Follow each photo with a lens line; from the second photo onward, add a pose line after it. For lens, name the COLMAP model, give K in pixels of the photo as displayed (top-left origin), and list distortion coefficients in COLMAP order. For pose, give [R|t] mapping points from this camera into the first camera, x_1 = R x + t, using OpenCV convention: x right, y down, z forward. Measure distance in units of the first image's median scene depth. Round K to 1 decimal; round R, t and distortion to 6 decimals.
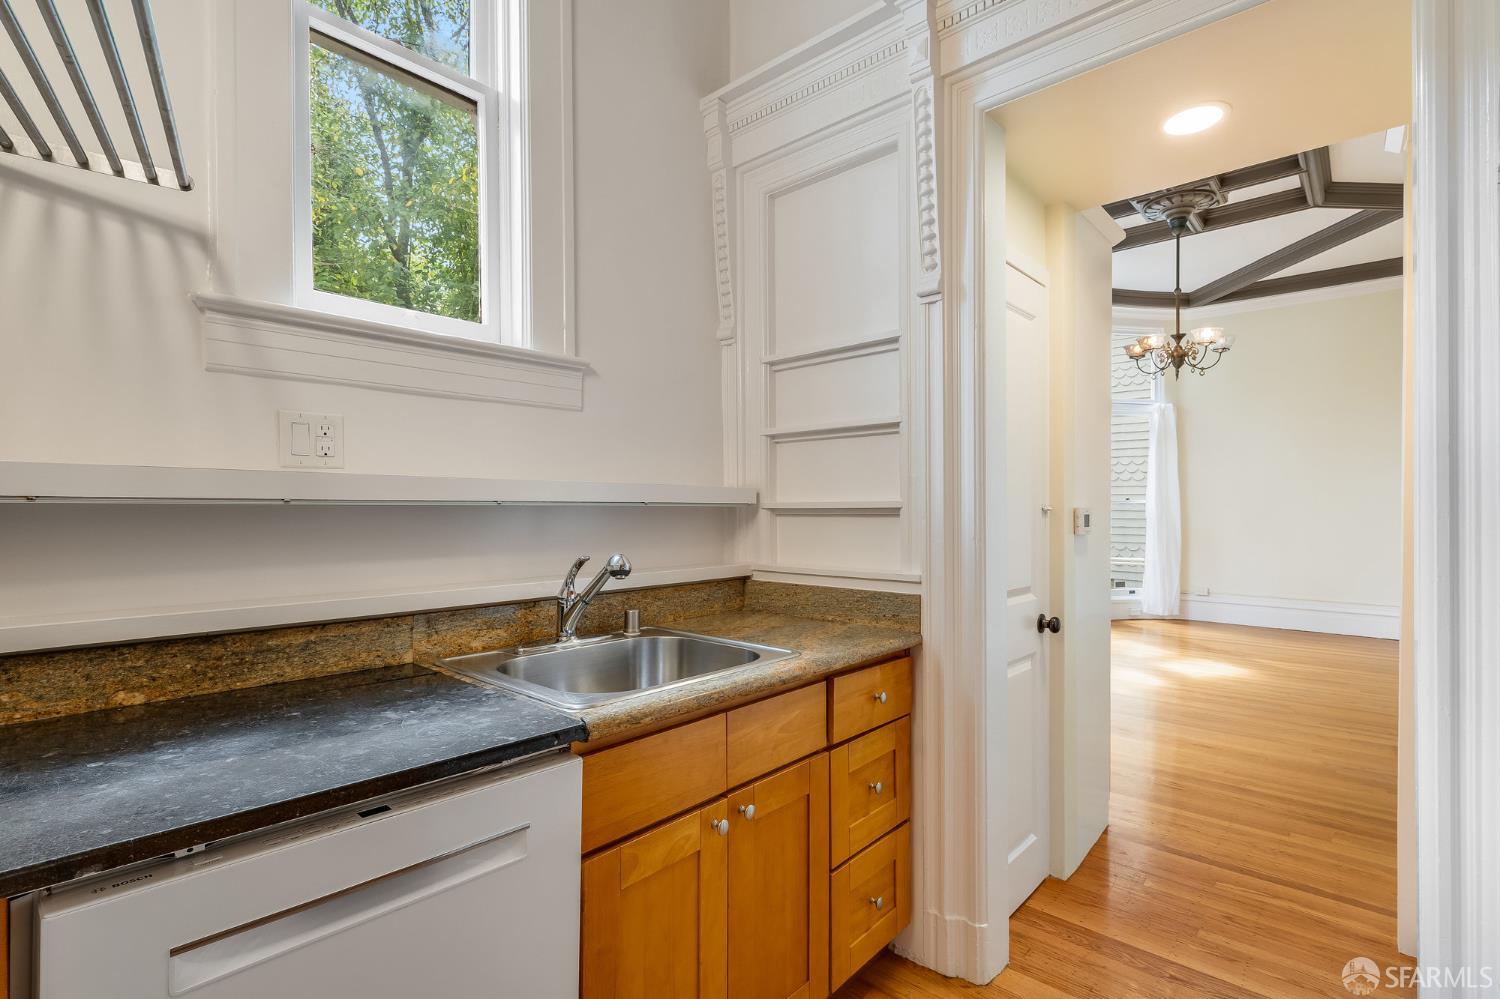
lens RADIAL K [[702.0, 0, 747.6], [0, 702.0, 504.0], [0, 0, 1]] dist [-0.000072, -0.000218]
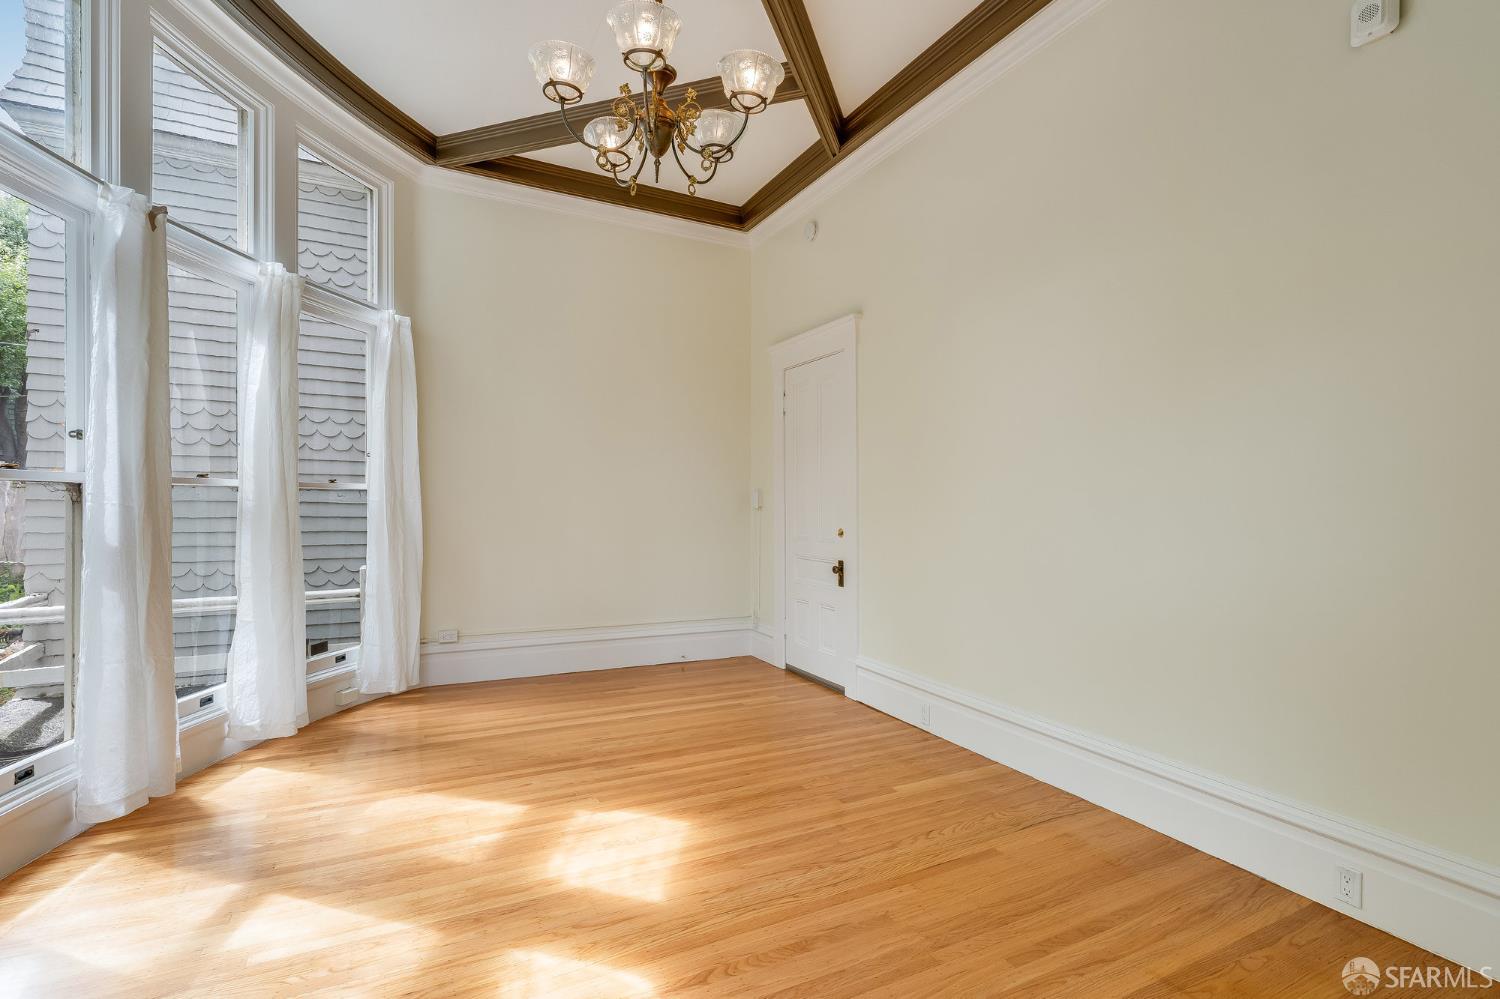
lens RADIAL K [[702.0, 0, 747.6], [0, 702.0, 504.0], [0, 0, 1]] dist [-0.000072, -0.000218]
pose [[0.369275, 0.002832, 0.929316, 0.276341], [-0.008169, 0.999967, 0.000199, 0.010787], [-0.929284, -0.007665, 0.369286, 0.840915]]
